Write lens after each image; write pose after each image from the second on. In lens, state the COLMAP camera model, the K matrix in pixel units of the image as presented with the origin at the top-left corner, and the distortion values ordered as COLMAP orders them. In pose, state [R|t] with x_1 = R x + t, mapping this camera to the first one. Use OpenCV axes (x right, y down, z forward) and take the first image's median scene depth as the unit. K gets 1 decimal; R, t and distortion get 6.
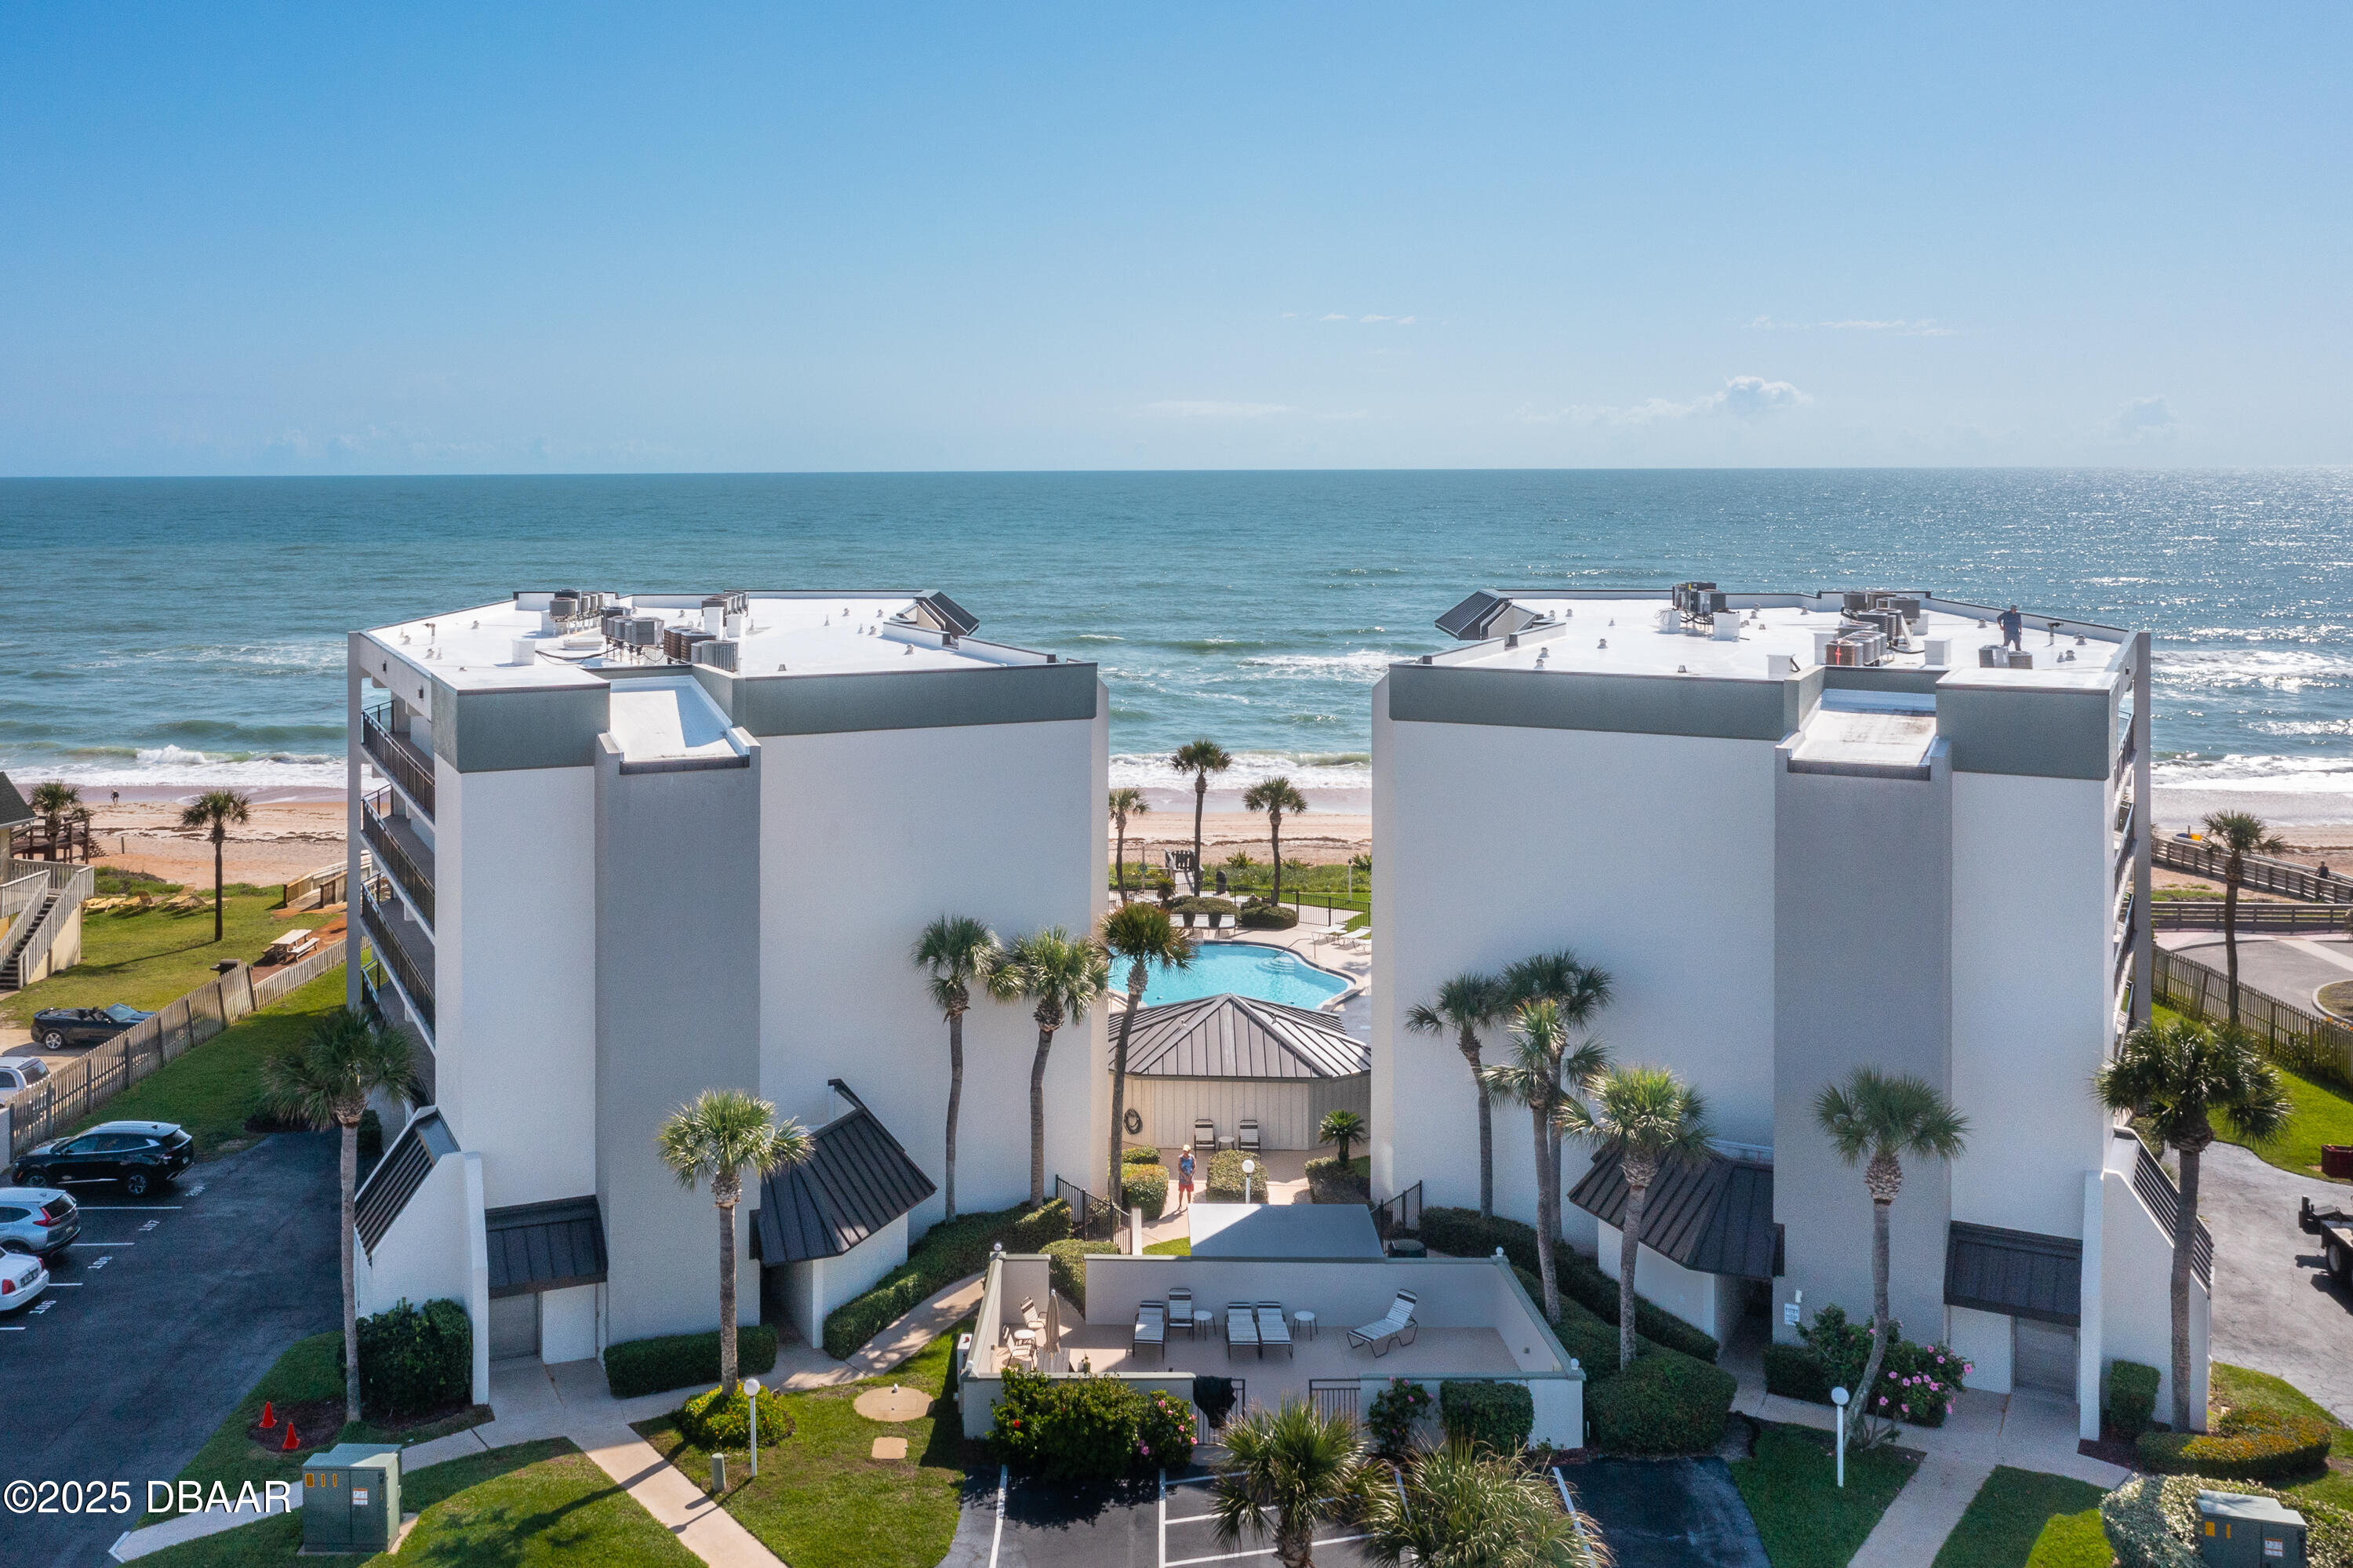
lens RADIAL K [[2088.9, 0, 1077.7], [0, 2088.9, 655.0], [0, 0, 1]] dist [-0.000411, 0.021720]
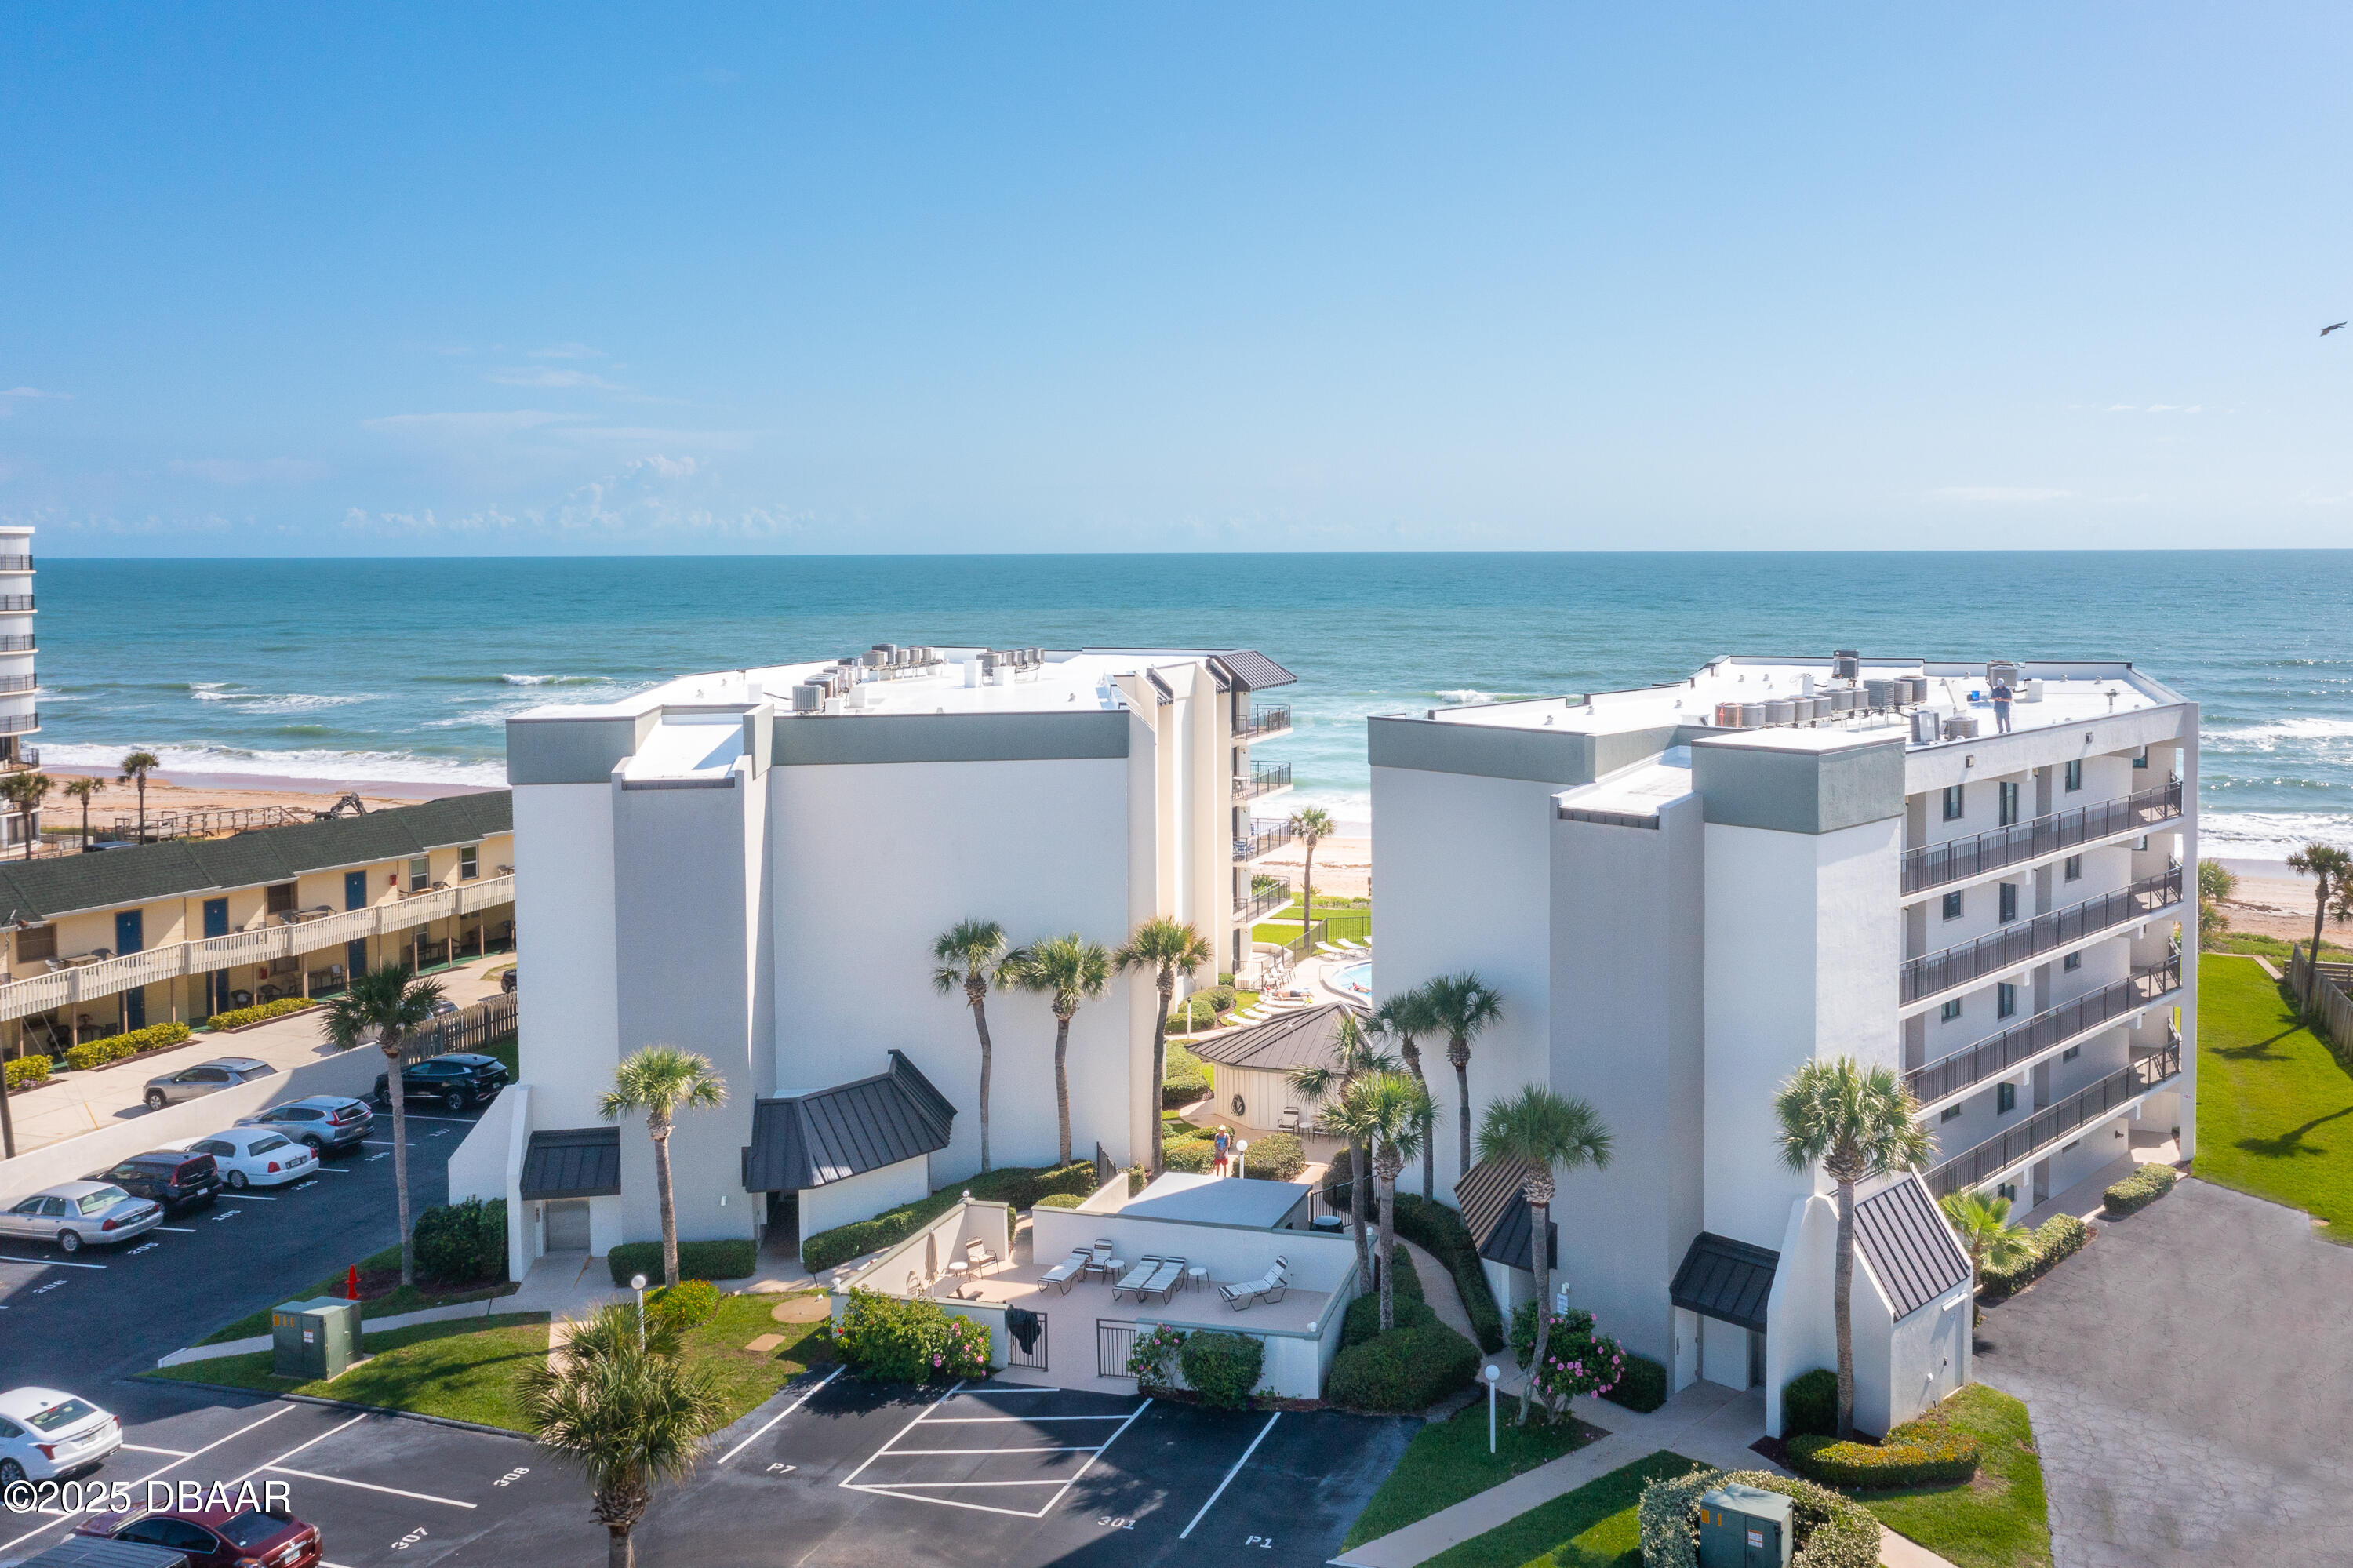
lens RADIAL K [[1793.5, 0, 1178.0], [0, 1793.5, 775.1], [0, 0, 1]] dist [0.012323, 0.007812]
pose [[0.976148, 0.027094, -0.215410, 0.321238], [-0.019328, 0.999088, 0.038078, 0.001362], [0.216245, -0.033006, 0.975781, 0.029260]]
